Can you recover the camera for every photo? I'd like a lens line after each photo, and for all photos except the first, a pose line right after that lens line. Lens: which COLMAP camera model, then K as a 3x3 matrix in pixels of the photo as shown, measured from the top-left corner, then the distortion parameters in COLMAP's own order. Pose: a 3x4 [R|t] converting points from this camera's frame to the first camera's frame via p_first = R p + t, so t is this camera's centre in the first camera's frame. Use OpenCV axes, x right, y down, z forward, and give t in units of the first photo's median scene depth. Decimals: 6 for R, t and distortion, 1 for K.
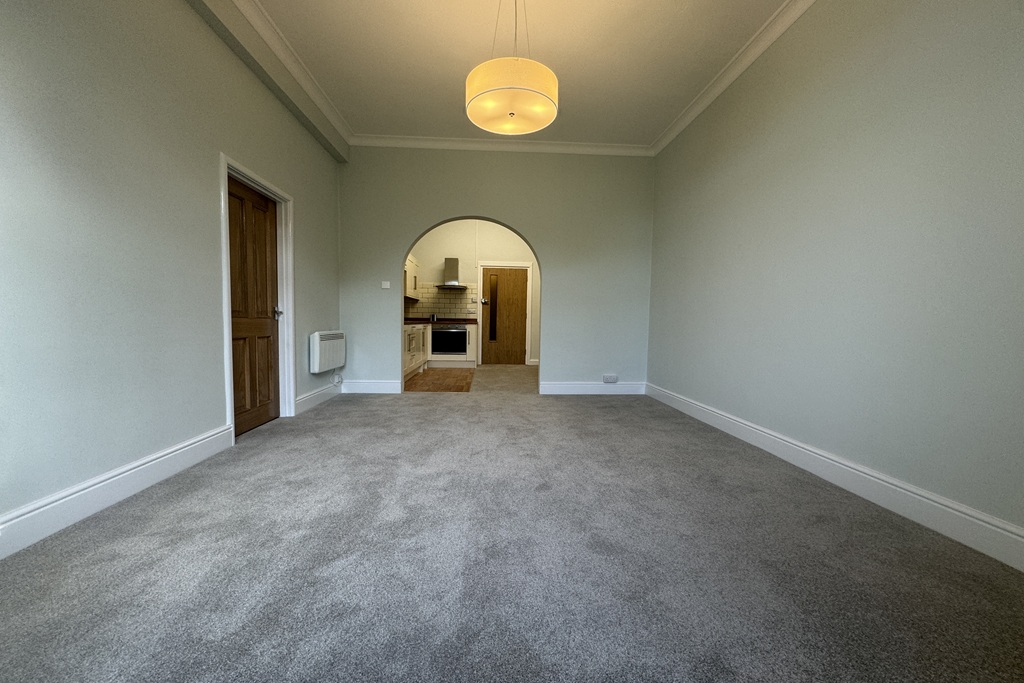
lens RADIAL K [[404.8, 0, 510.7], [0, 404.8, 342.6], [0, 0, 1]] dist [-0.002287, -0.000105]
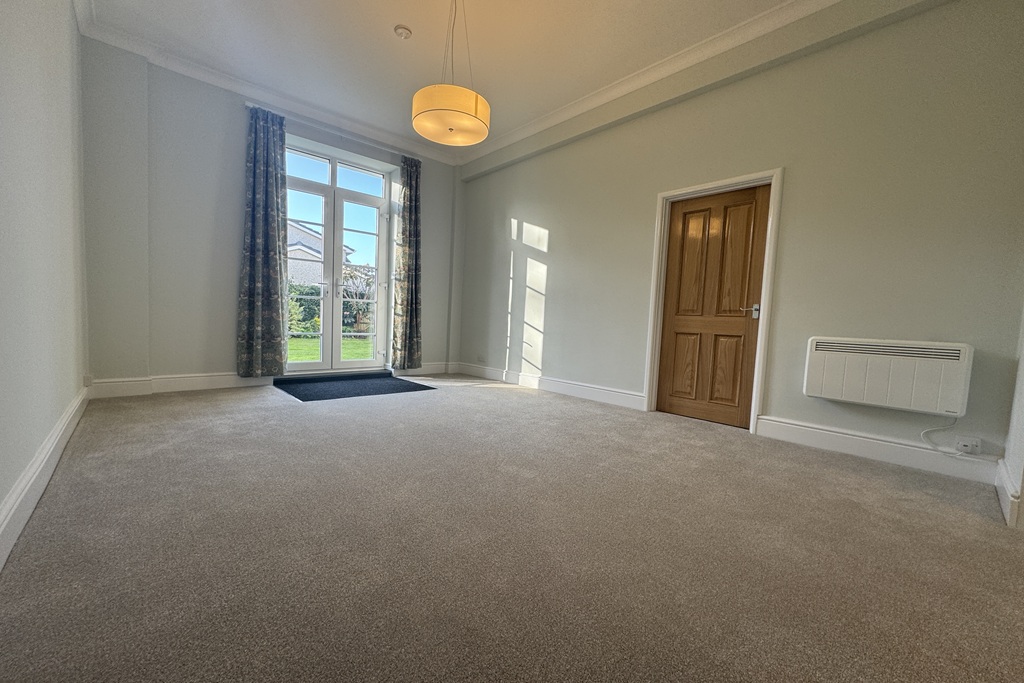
lens RADIAL K [[404.8, 0, 506.6], [0, 404.8, 344.0], [0, 0, 1]] dist [-0.002287, -0.000105]
pose [[-0.770237, -0.002156, -0.637755, 0.284923], [-0.081196, 0.992188, 0.094709, -0.028266], [0.632568, 0.124731, -0.764395, 0.930929]]
